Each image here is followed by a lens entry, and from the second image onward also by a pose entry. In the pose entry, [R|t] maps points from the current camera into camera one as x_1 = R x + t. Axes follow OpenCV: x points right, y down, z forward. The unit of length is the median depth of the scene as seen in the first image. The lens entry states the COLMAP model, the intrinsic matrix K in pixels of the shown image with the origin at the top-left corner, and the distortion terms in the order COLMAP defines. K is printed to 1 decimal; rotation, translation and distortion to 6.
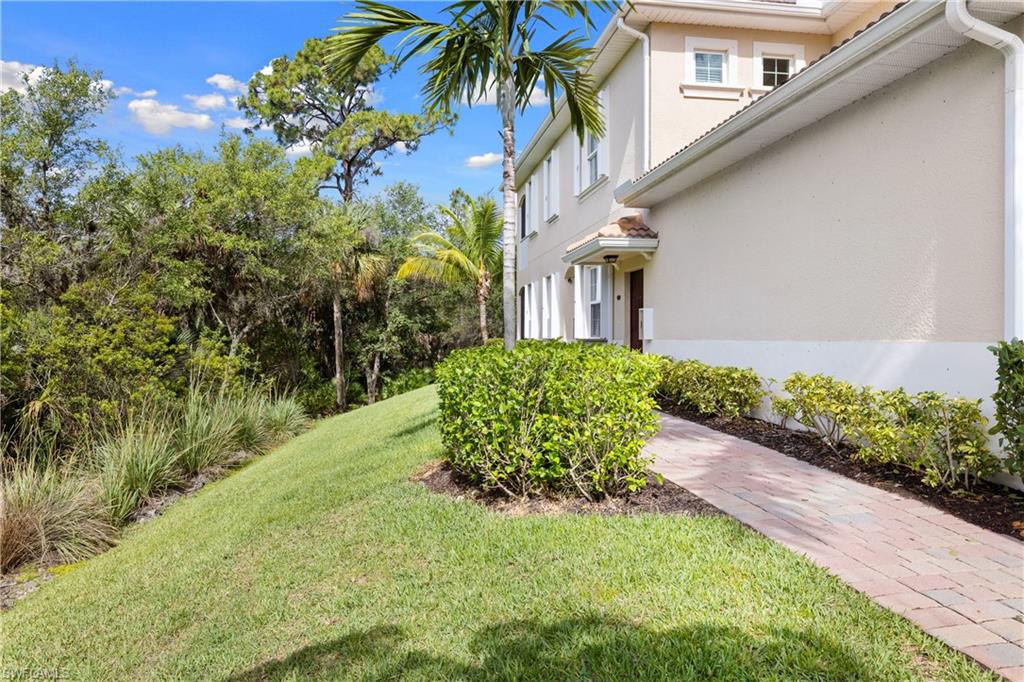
lens RADIAL K [[703.5, 0, 512.0], [0, 703.5, 341.0], [0, 0, 1]] dist [-0.000050, -0.000013]
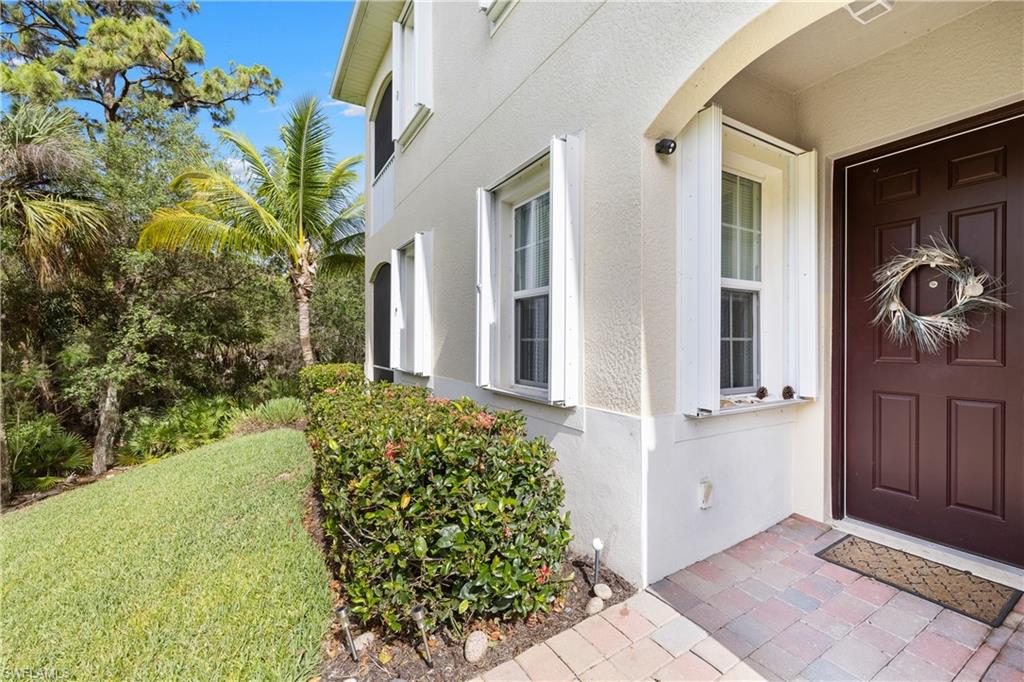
lens RADIAL K [[427.3, 0, 504.2], [0, 427.3, 336.1], [0, 0, 1]] dist [0.001947, 0.000165]
pose [[0.937243, -0.000522, 0.348676, -0.007726], [0.004912, 0.999919, -0.011705, -0.016870], [-0.348642, 0.012683, 0.937170, 0.588651]]
